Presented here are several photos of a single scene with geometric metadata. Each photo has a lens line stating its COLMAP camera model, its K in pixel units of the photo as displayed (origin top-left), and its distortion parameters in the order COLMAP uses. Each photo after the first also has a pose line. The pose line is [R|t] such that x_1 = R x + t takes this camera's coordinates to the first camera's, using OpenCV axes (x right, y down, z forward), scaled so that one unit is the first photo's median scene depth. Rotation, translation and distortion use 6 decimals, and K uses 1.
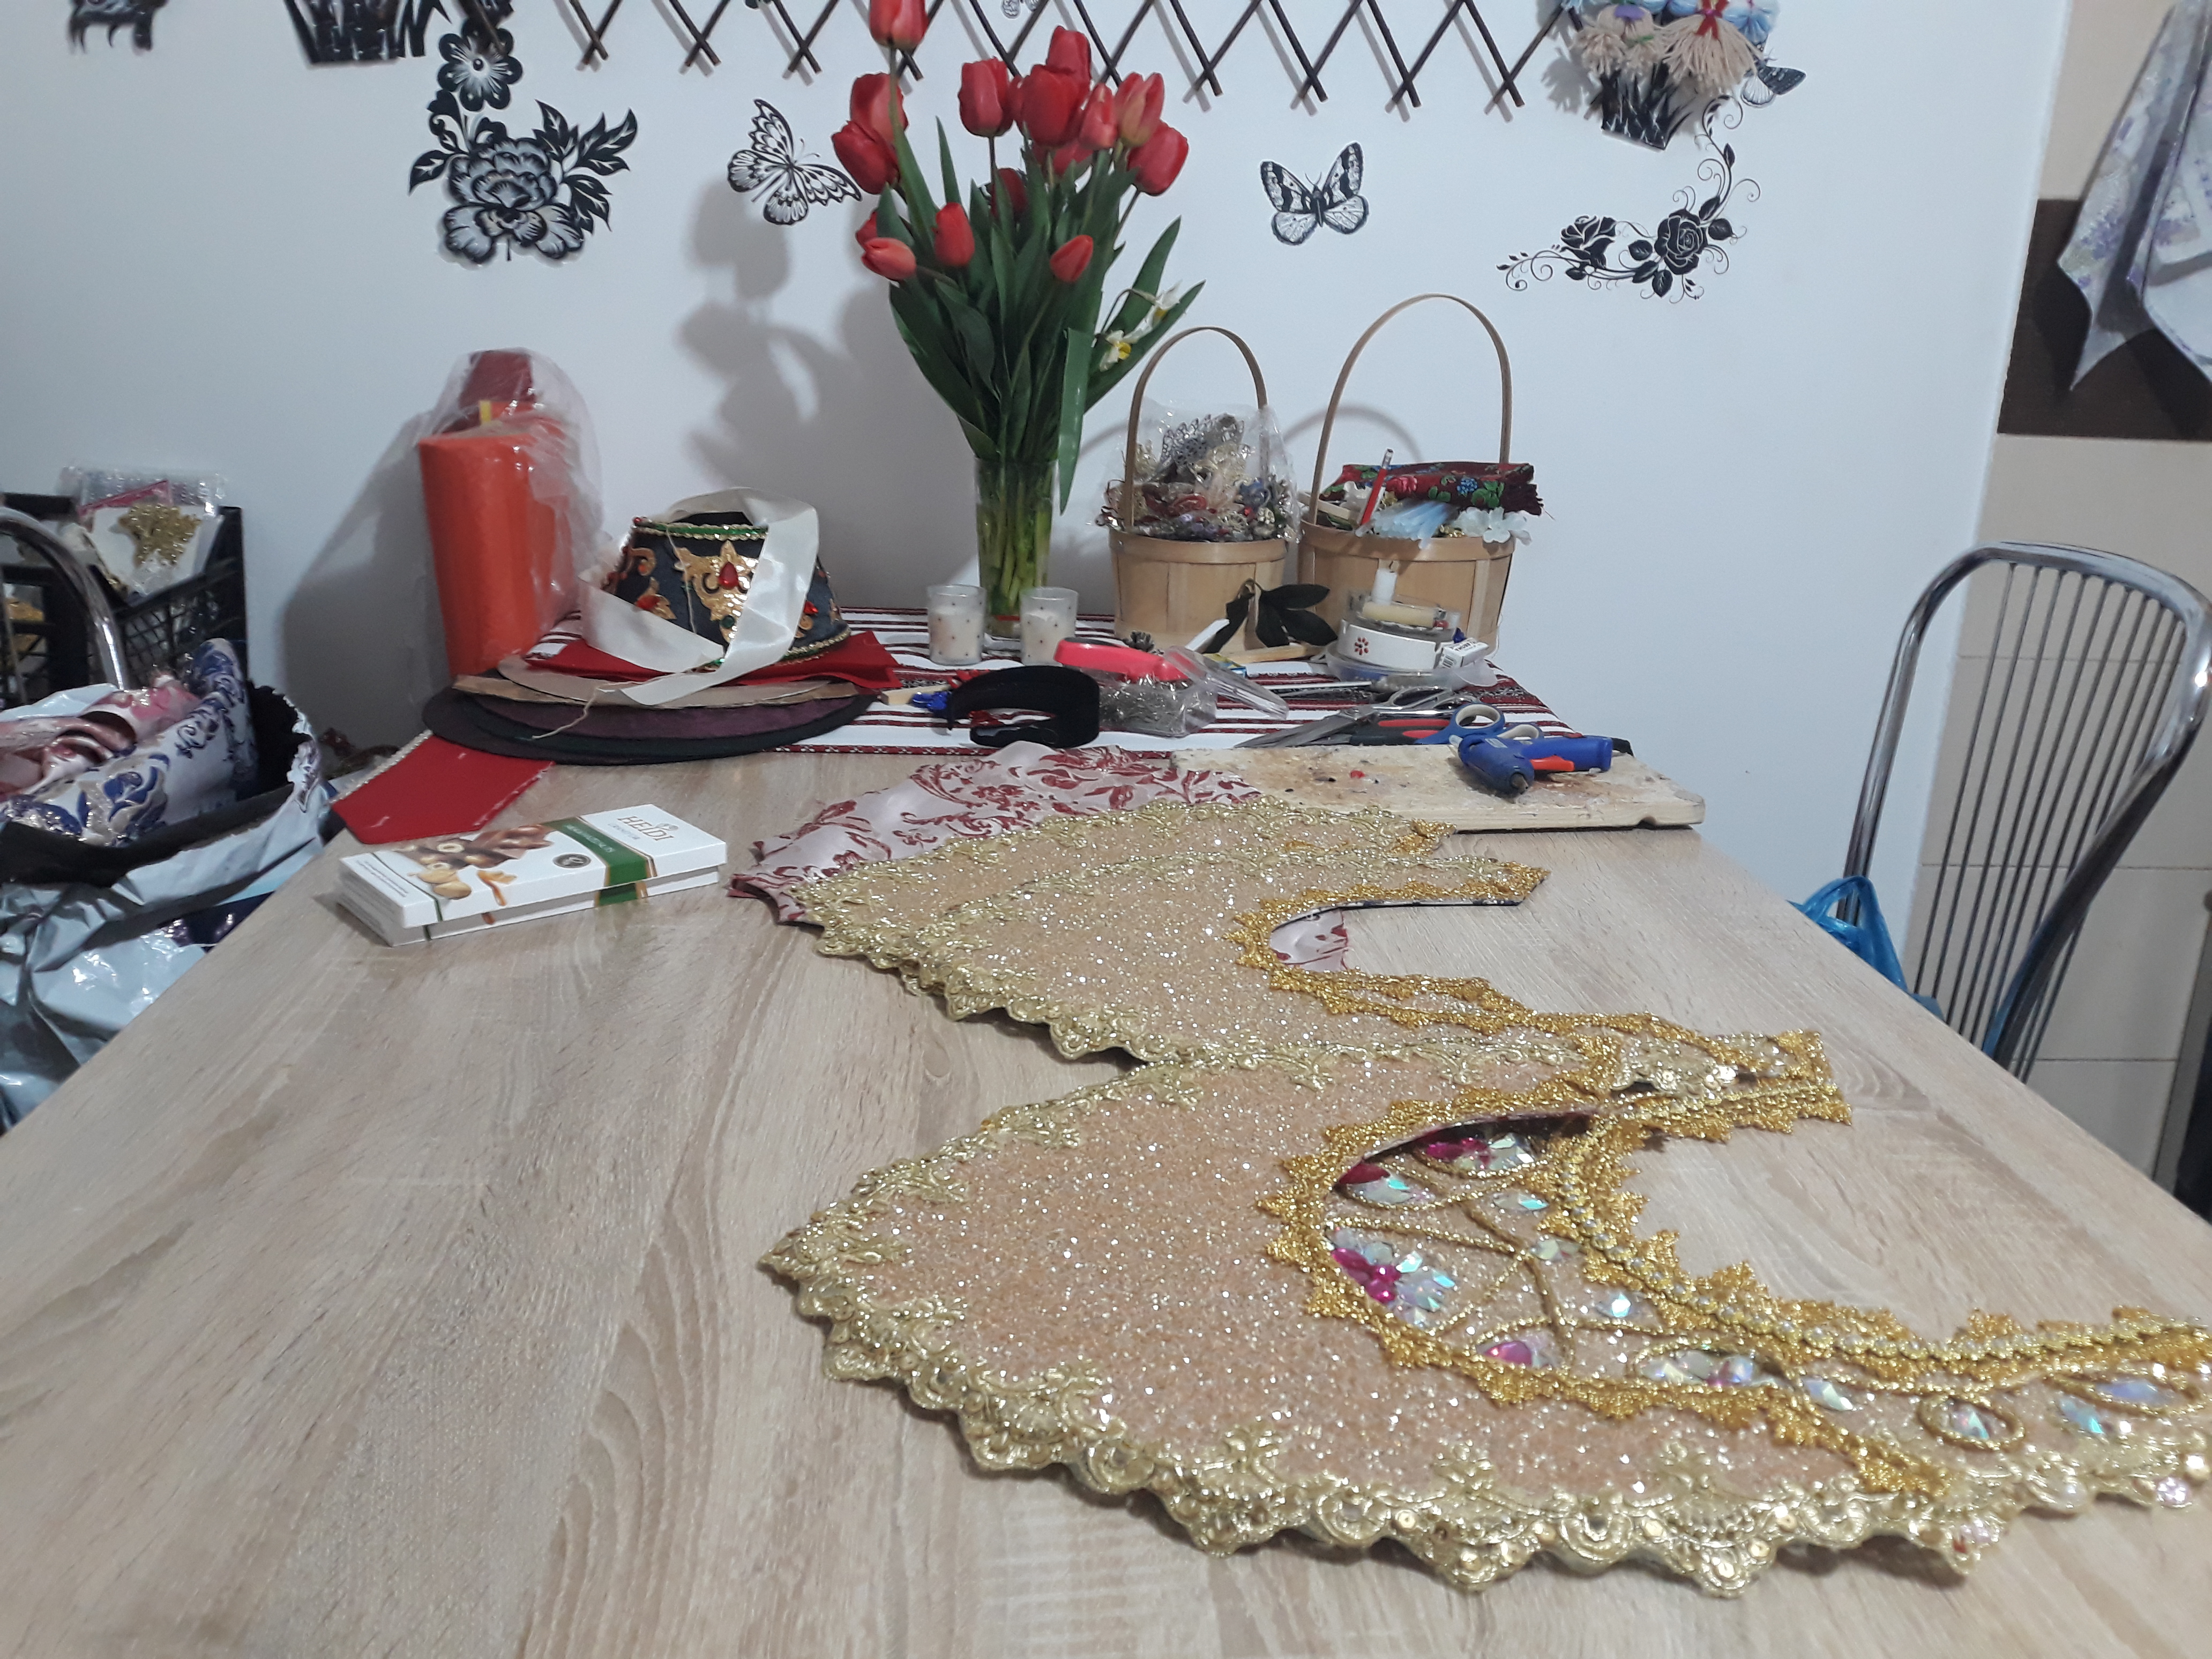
lens RADIAL K [[1756.1, 0, 1102.7], [0, 1756.1, 818.6], [0, 0, 1]] dist [-0.004422, -0.014745]
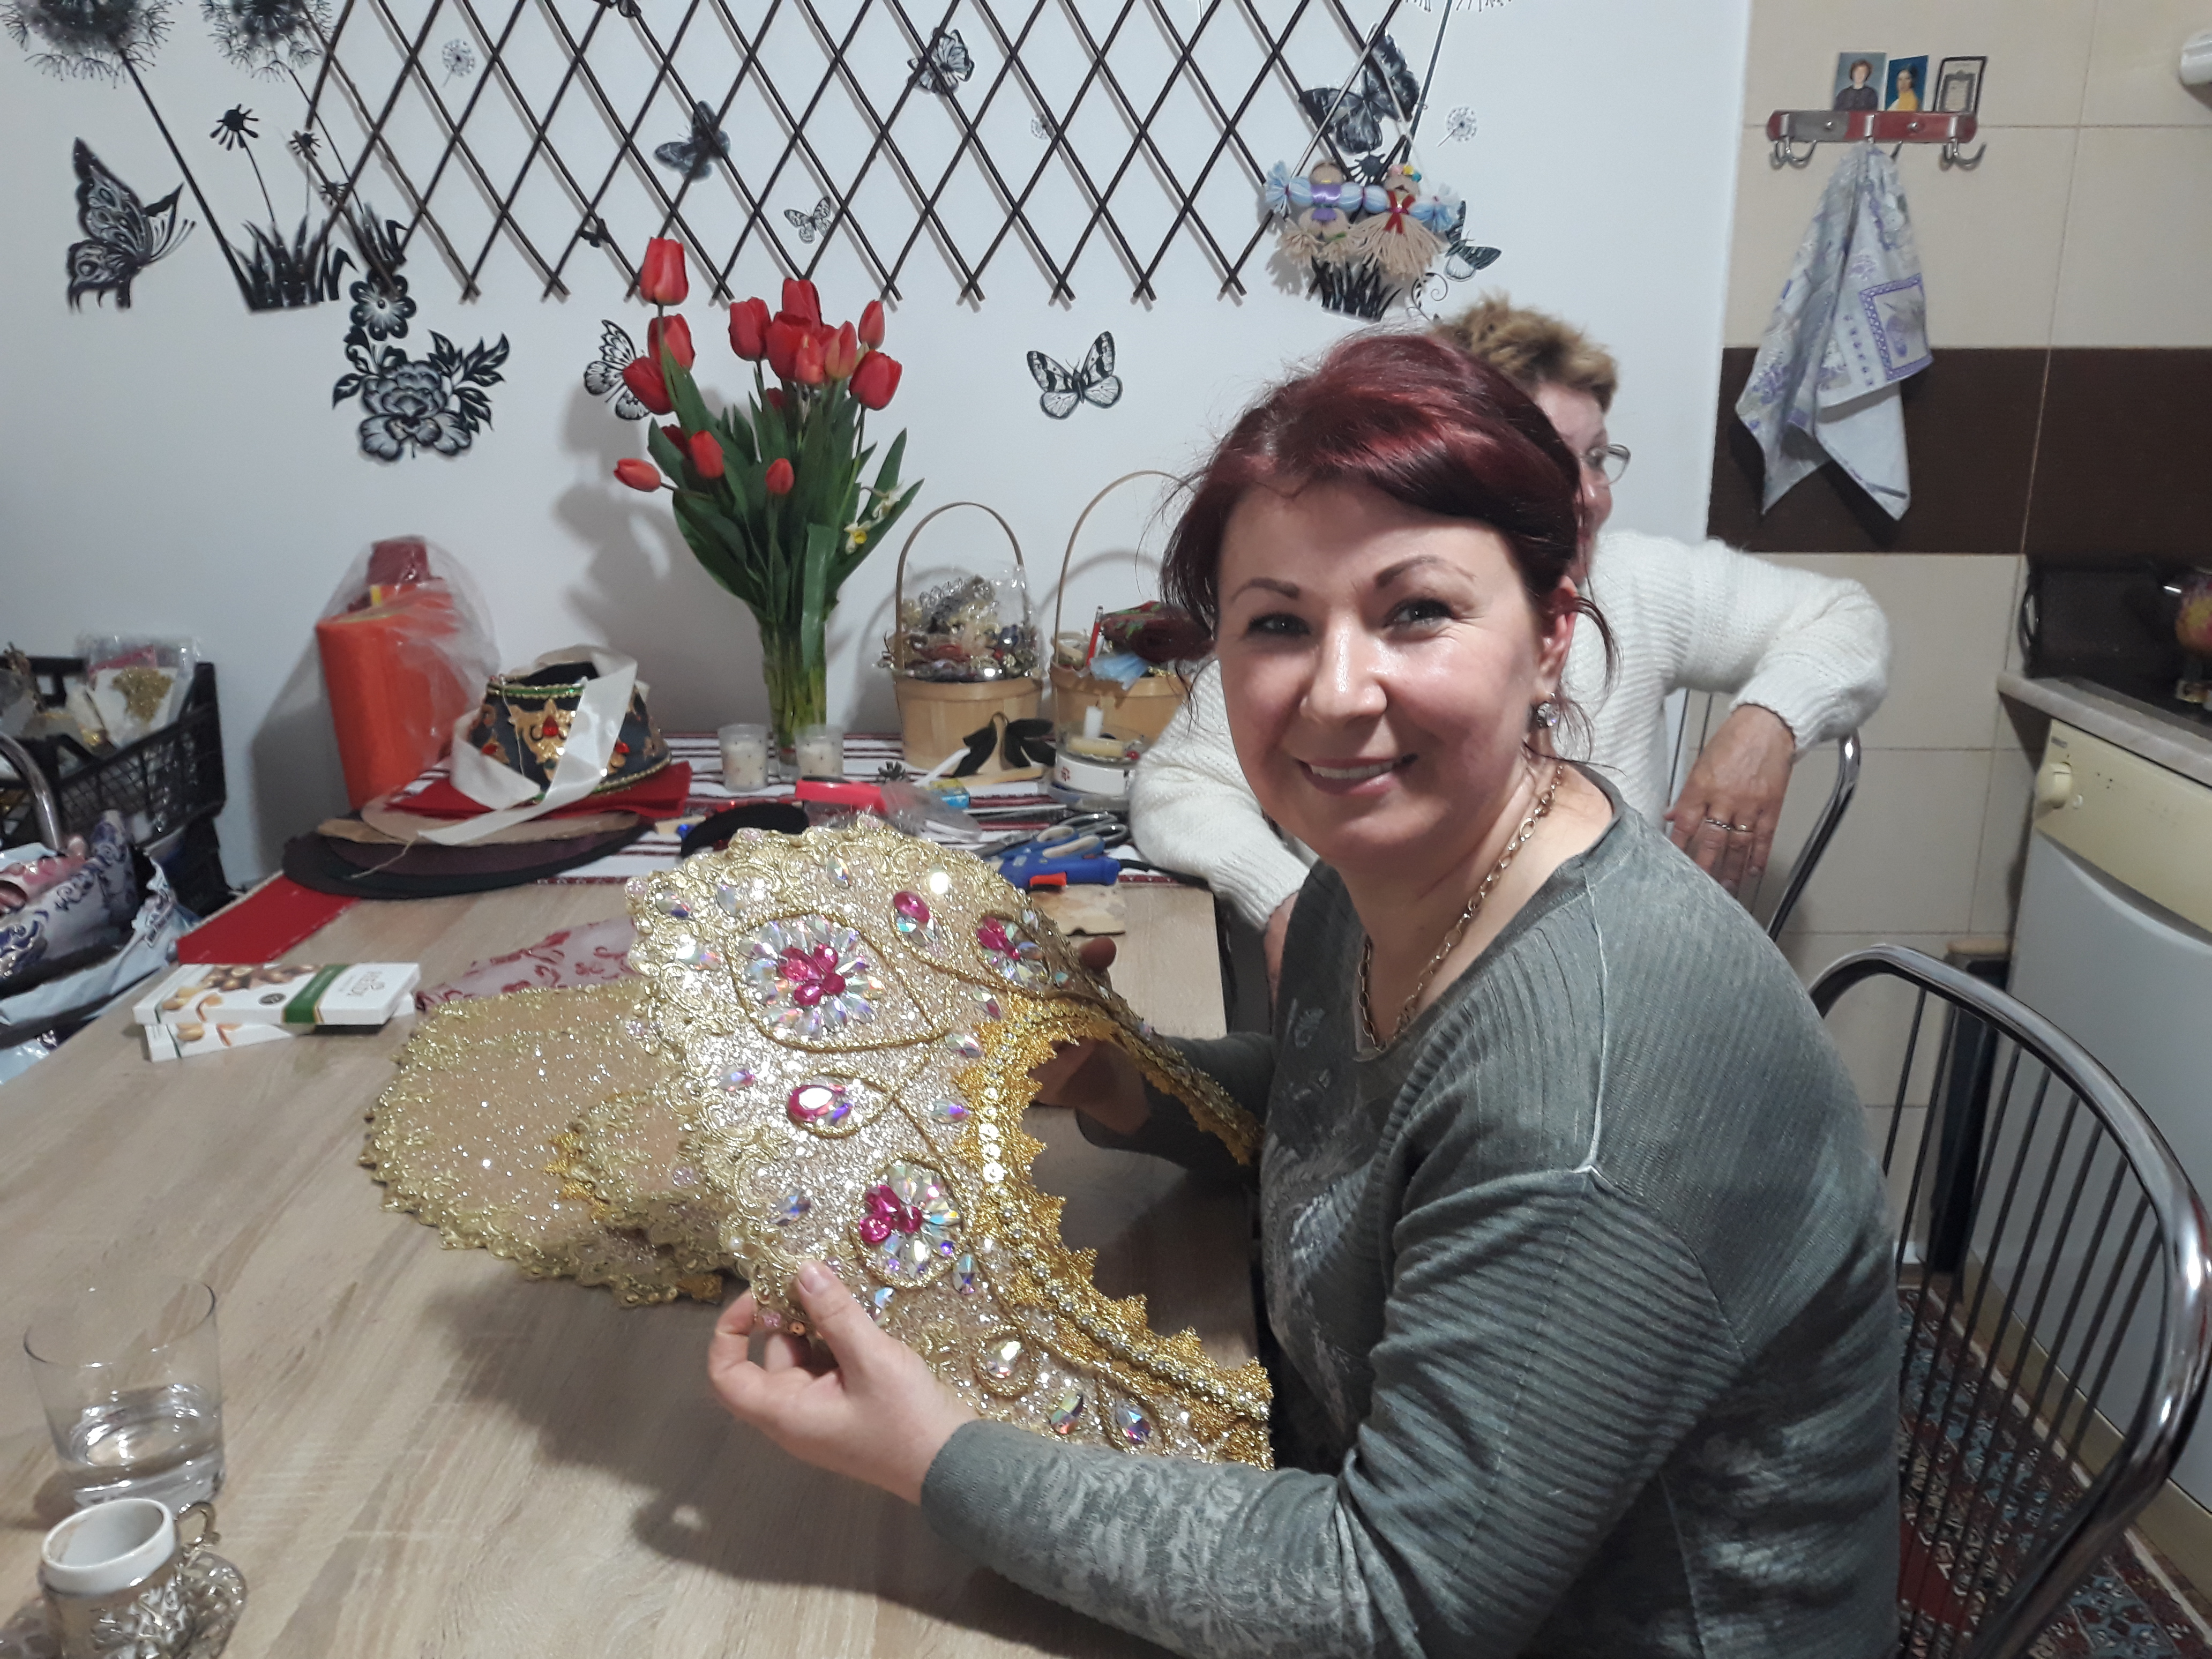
lens RADIAL K [[1766.6, 0, 1106.0], [0, 1766.6, 829.5], [0, 0, 1]] dist [0.001258, -0.046079]
pose [[0.994786, -0.011812, -0.101295, 0.273759], [0.012281, 0.999917, 0.004011, -0.059012], [0.101239, -0.005234, 0.994848, -0.186618]]
